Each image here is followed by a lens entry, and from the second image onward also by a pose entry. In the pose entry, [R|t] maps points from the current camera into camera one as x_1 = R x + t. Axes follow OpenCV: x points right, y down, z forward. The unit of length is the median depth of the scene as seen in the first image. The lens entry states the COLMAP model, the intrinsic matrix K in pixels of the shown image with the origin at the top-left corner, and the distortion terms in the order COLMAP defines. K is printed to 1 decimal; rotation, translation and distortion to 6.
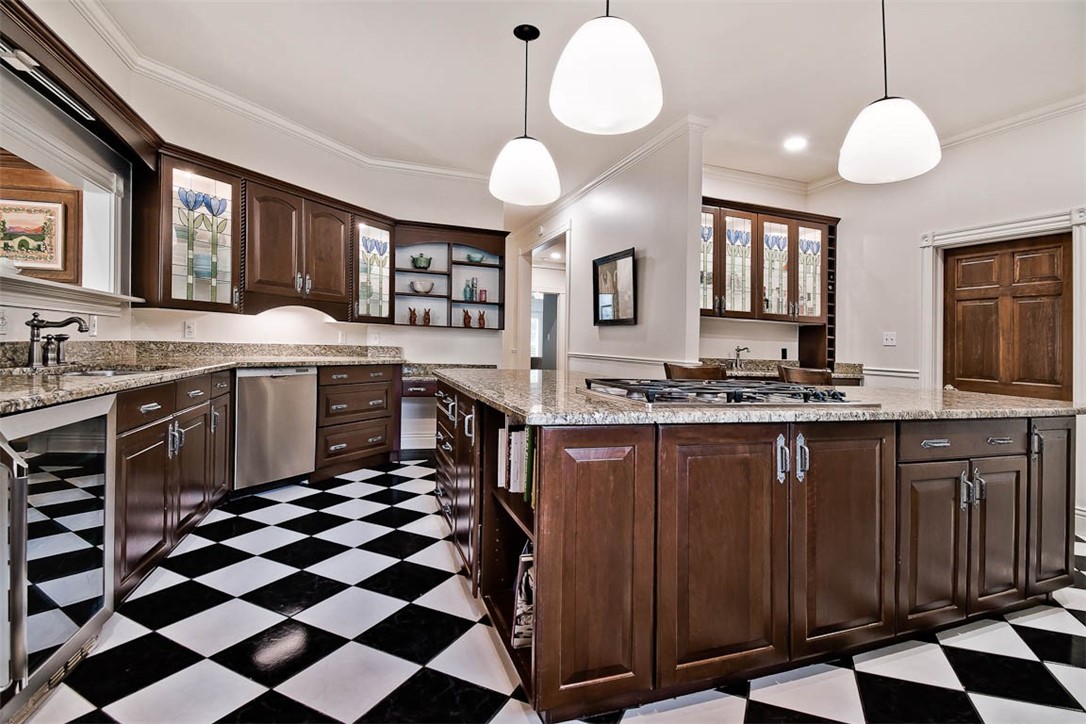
lens RADIAL K [[500.3, 0, 539.8], [0, 500.3, 361.6], [0, 0, 1]] dist [-0.047967, -0.003192]
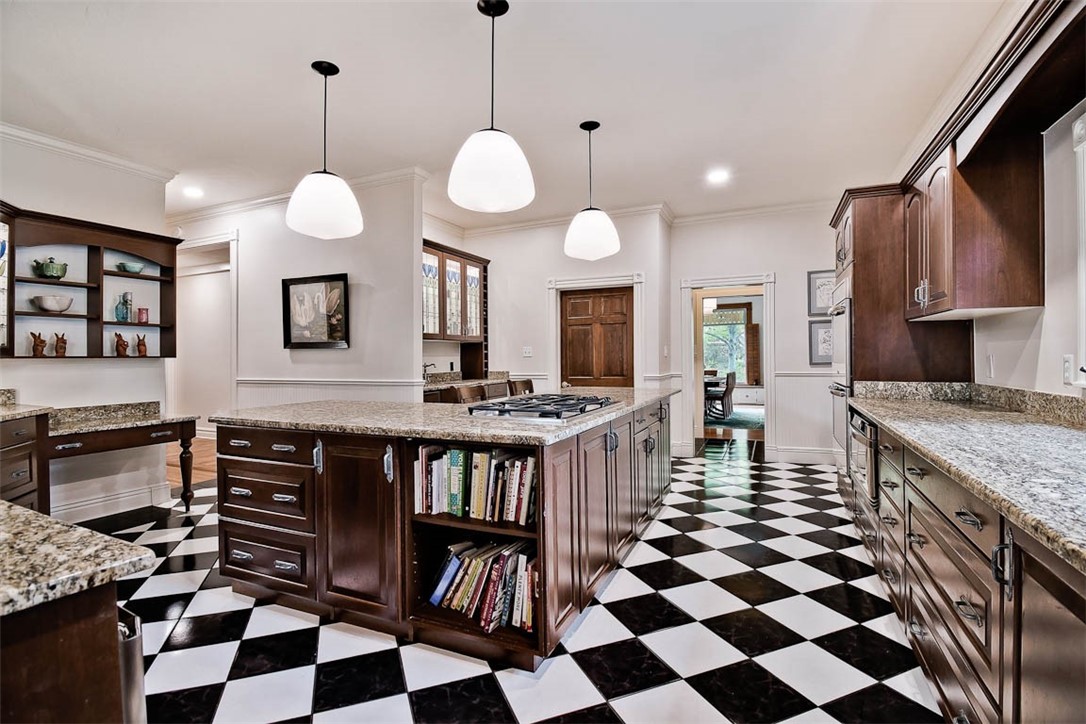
lens RADIAL K [[500.3, 0, 548.1], [0, 500.3, 353.6], [0, 0, 1]] dist [-0.047967, -0.003192]
pose [[0.667276, -0.038302, 0.743825, -0.273226], [0.059482, 0.998227, -0.001958, -0.033094], [-0.742432, 0.045551, 0.668371, 0.011137]]
